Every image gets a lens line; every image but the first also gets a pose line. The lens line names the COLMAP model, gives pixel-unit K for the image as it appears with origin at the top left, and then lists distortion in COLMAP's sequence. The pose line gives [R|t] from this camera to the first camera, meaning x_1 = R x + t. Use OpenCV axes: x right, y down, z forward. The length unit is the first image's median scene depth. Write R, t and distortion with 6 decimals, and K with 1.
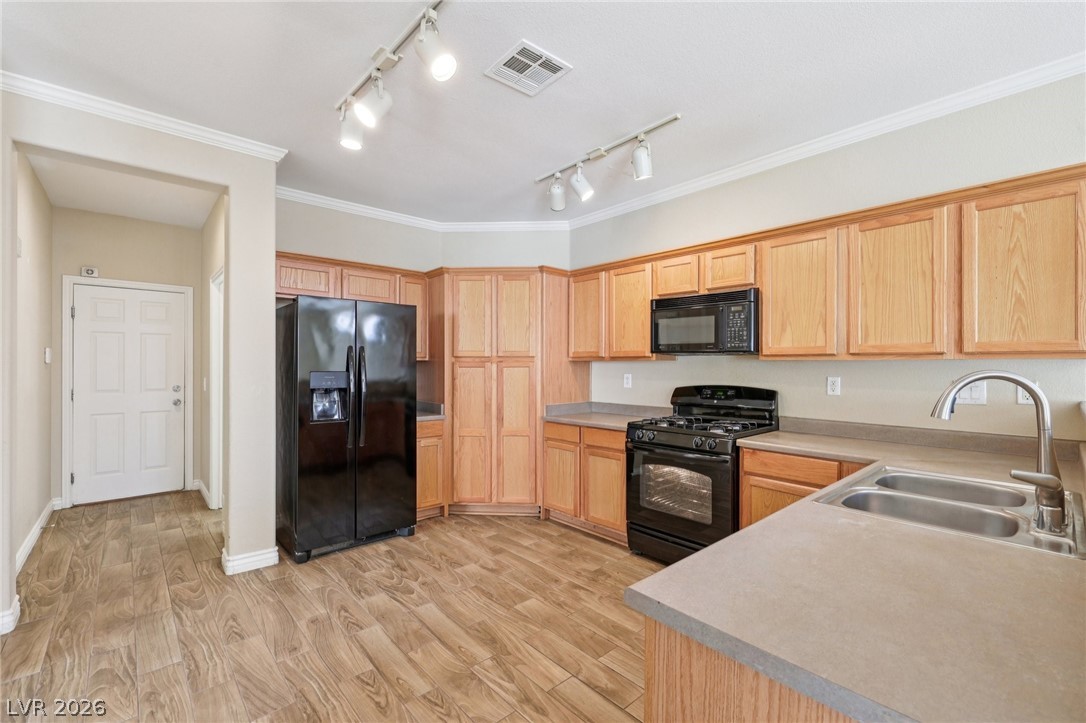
lens RADIAL K [[463.3, 0, 538.1], [0, 463.3, 364.5], [0, 0, 1]] dist [0.003915, -0.000399]
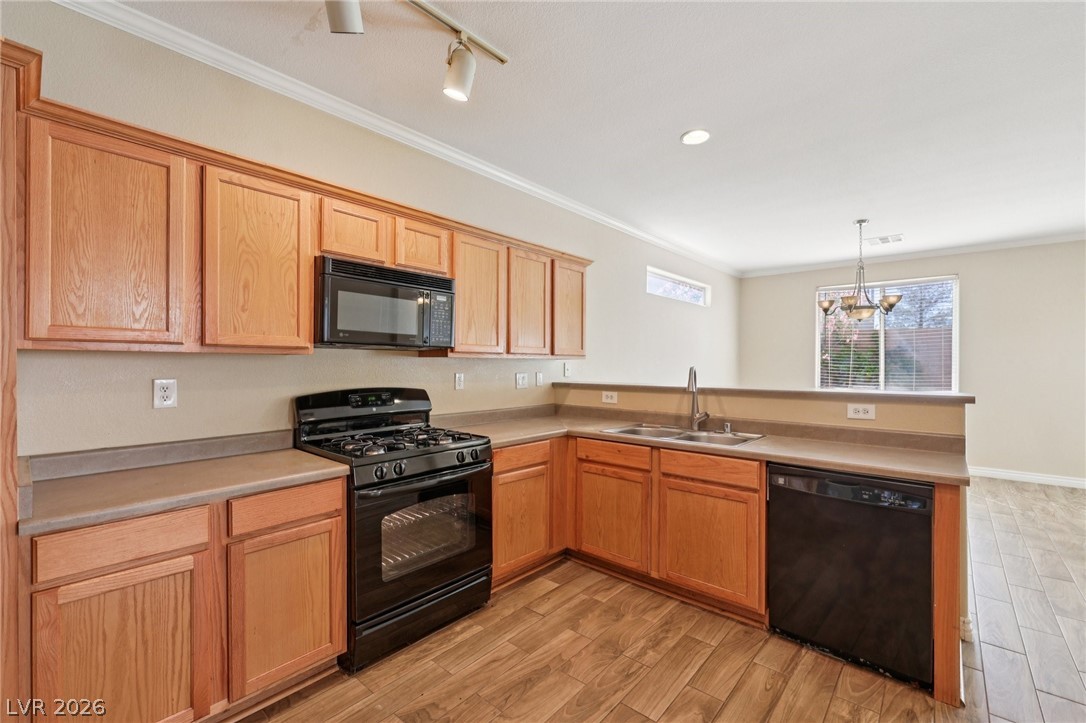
lens RADIAL K [[463.3, 0, 537.3], [0, 463.3, 362.1], [0, 0, 1]] dist [0.003915, -0.000399]
pose [[-0.121745, -0.009908, 0.992512, -0.422768], [-0.011267, 0.999900, 0.008600, -0.008411], [-0.992497, -0.010136, -0.121844, 0.836871]]
